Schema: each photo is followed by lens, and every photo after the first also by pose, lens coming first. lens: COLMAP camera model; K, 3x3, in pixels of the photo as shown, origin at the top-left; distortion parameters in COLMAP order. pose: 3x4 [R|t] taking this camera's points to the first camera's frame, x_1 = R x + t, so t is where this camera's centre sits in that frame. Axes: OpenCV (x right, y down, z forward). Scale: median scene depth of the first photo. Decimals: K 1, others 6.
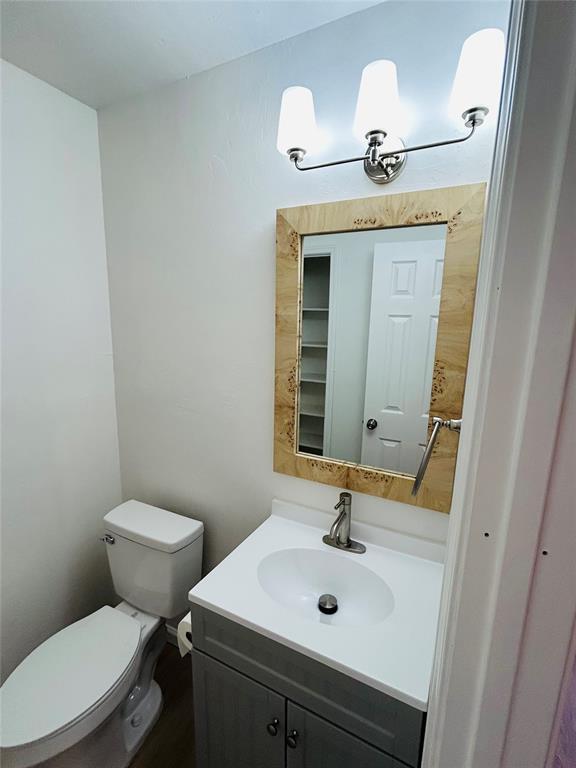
lens RADIAL K [[362.6, 0, 287.2], [0, 362.6, 395.4], [0, 0, 1]] dist [-0.001932, 0.002615]
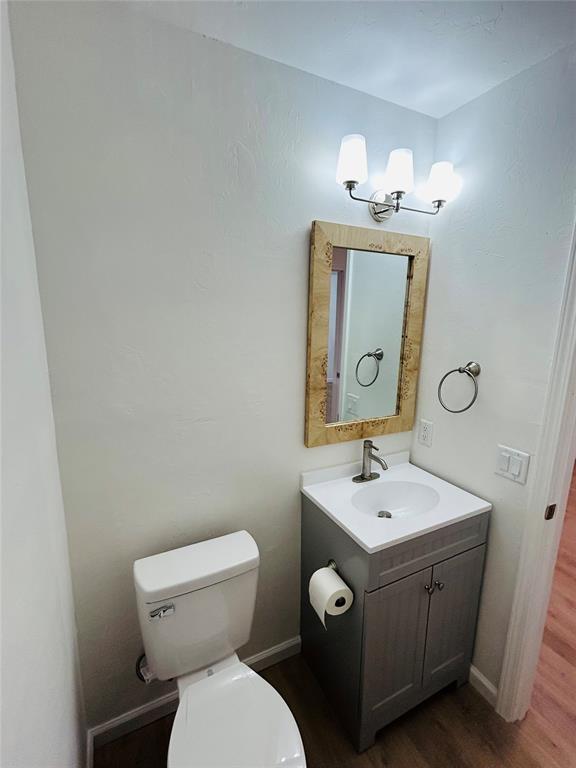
lens RADIAL K [[362.6, 0, 305.3], [0, 362.6, 391.5], [0, 0, 1]] dist [-0.001932, 0.002615]
pose [[0.568040, -0.188823, 0.801047, -1.065037], [0.157817, 0.980253, 0.119155, -0.118309], [-0.807728, 0.058734, 0.586622, 0.374217]]
